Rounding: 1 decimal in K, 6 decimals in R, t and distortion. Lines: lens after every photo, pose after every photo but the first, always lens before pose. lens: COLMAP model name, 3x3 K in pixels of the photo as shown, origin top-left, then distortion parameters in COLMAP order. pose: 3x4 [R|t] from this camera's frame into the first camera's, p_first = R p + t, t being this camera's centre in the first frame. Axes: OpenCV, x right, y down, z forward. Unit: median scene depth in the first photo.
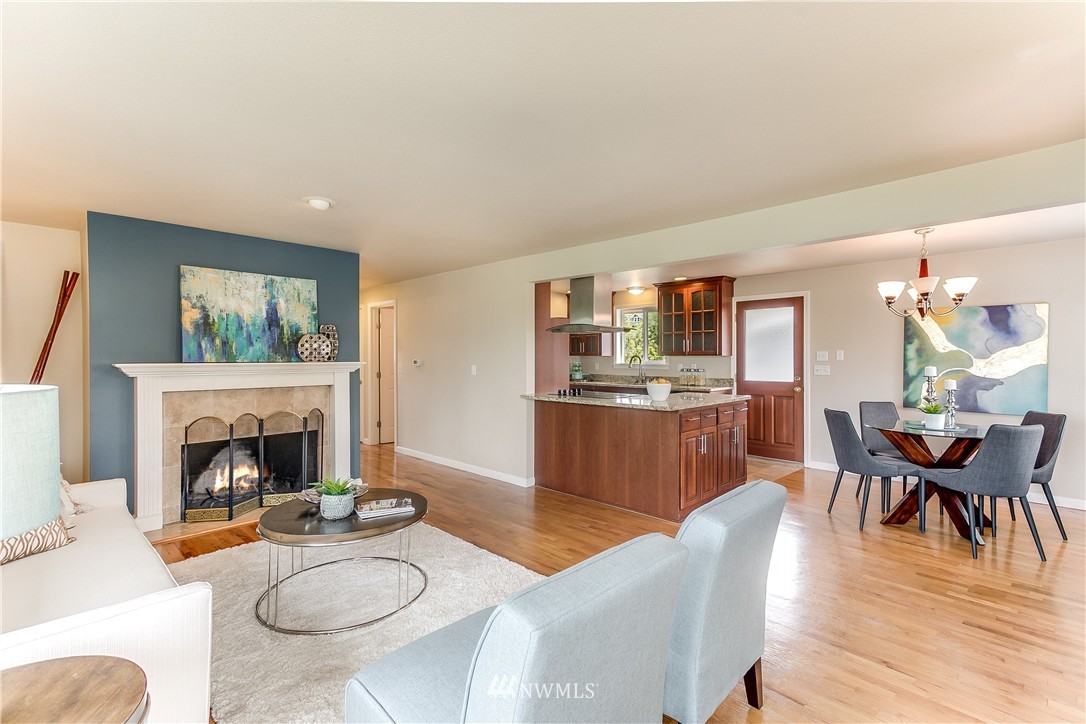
lens RADIAL K [[520.7, 0, 534.9], [0, 520.7, 353.1], [0, 0, 1]] dist [0.005111, 0.000297]
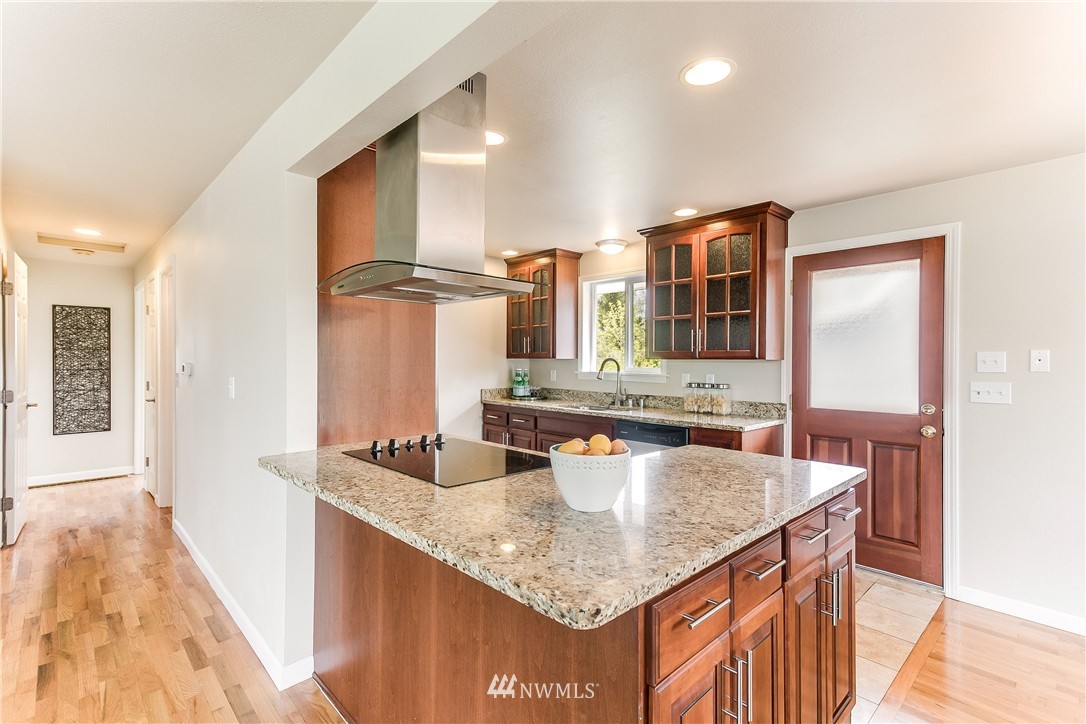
lens RADIAL K [[520.7, 0, 532.6], [0, 520.7, 358.2], [0, 0, 1]] dist [0.005111, 0.000297]
pose [[0.999422, 0.005524, -0.033539, 0.143779], [-0.005342, 0.999971, 0.005512, 0.001644], [0.033569, -0.005330, 0.999422, 0.469369]]
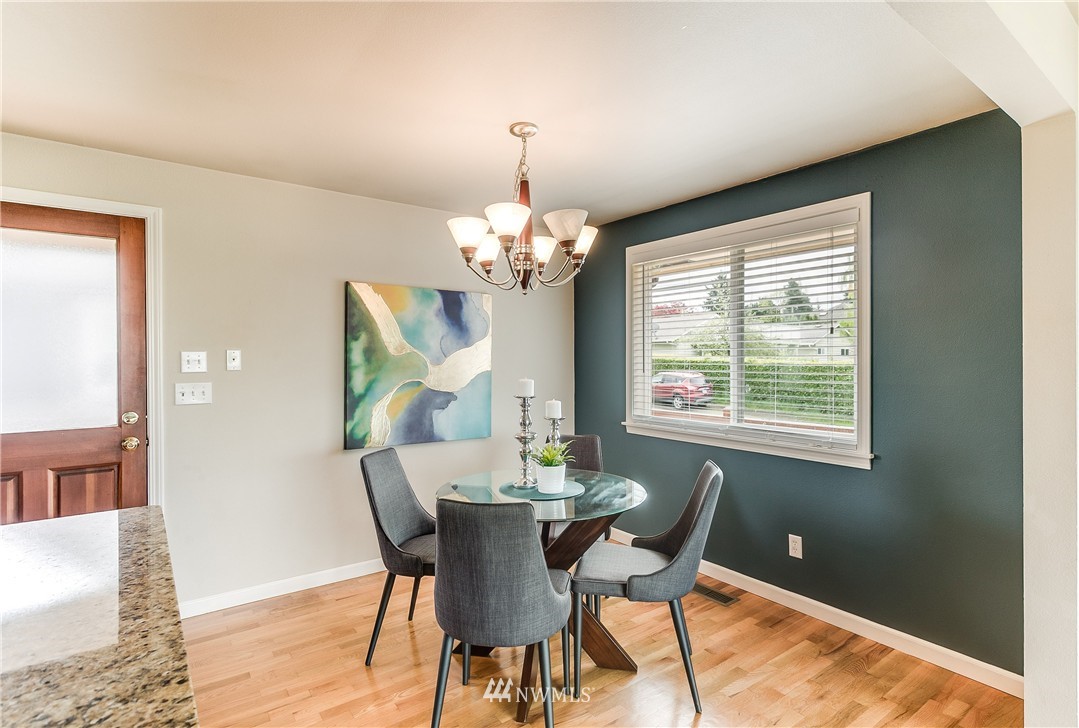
lens RADIAL K [[544.6, 0, 531.6], [0, 544.6, 365.3], [0, 0, 1]] dist [0.012287, 0.001120]
pose [[0.148907, -0.011800, 0.988781, 0.115117], [-0.002009, 0.999923, 0.012235, 0.001908], [-0.988849, -0.003809, 0.148871, 0.576555]]
